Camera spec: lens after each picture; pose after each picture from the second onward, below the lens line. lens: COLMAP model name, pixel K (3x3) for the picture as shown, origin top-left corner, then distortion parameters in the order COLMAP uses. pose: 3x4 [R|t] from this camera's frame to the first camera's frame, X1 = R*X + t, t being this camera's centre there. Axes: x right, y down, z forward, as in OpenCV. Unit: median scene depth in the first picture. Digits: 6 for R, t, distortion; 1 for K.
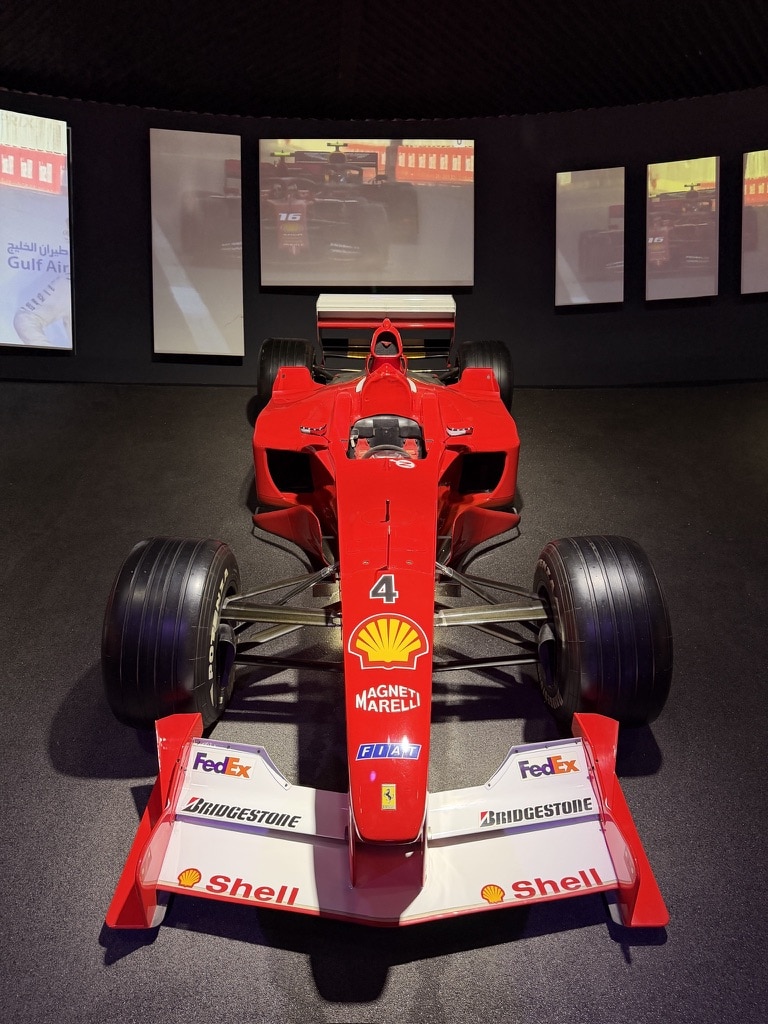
lens RADIAL K [[729.2, 0, 384.1], [0, 729.2, 509.0], [0, 0, 1]] dist [0.001653, 0.000517]
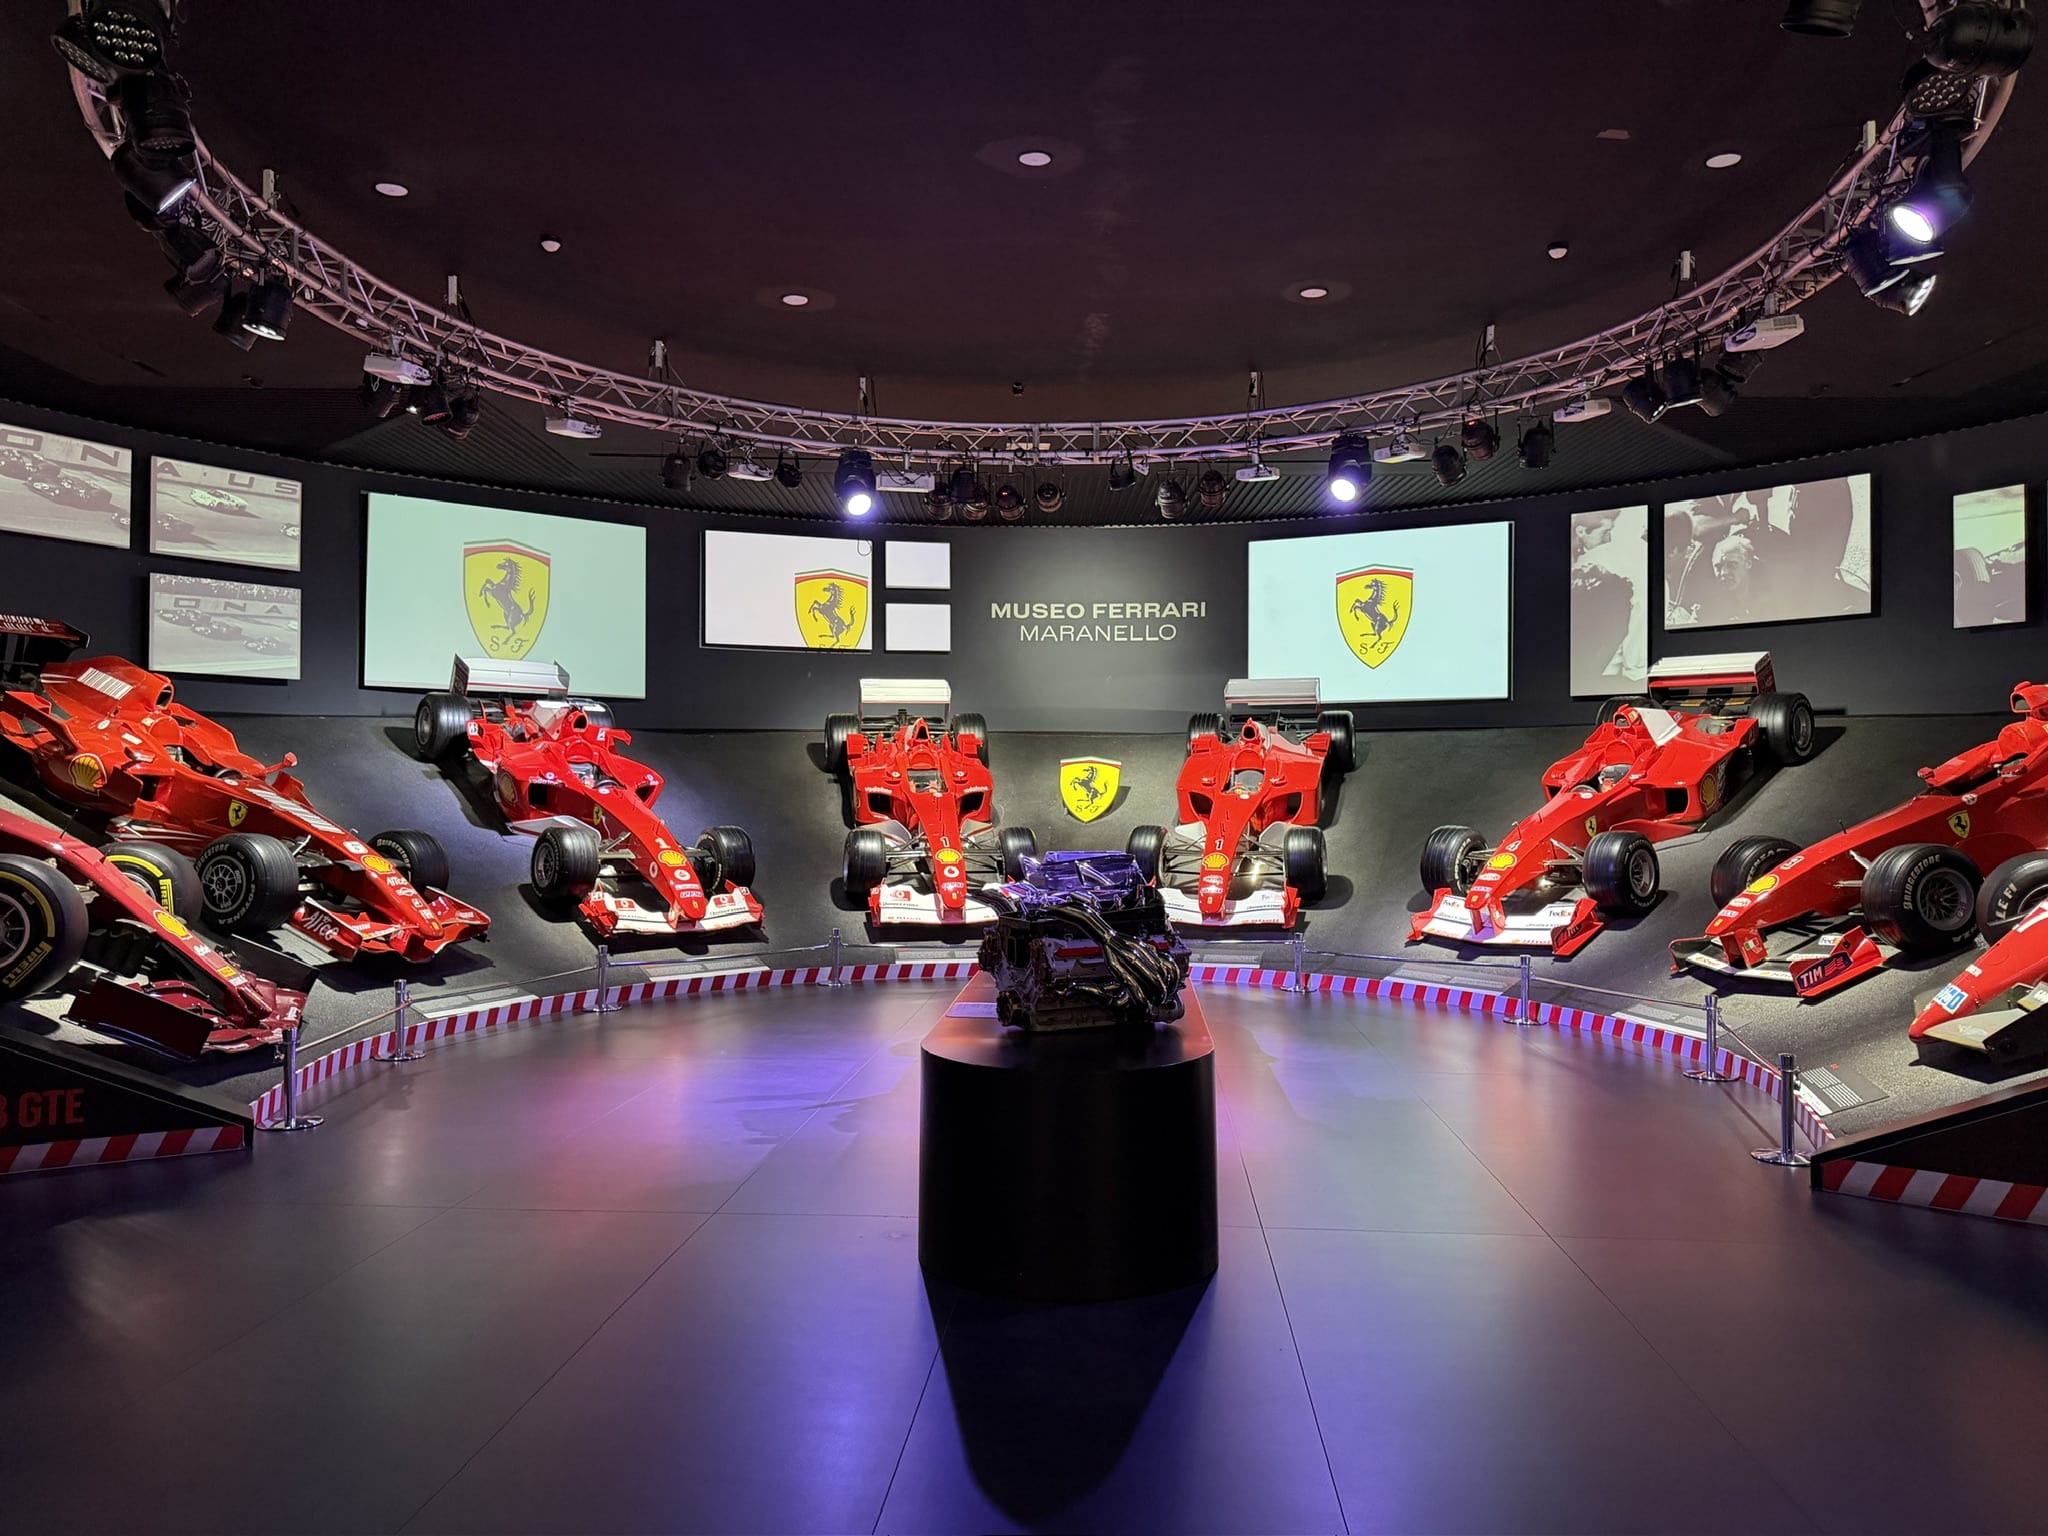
lens RADIAL K [[1458.4, 0, 1024.0], [0, 1458.4, 768.5], [0, 0, 1]] dist [0.001653, 0.000517]
pose [[0.637716, -0.002925, -0.770266, 0.980799], [-0.040000, 0.998518, -0.036908, 0.031579], [0.769232, 0.054347, 0.636654, -1.247480]]
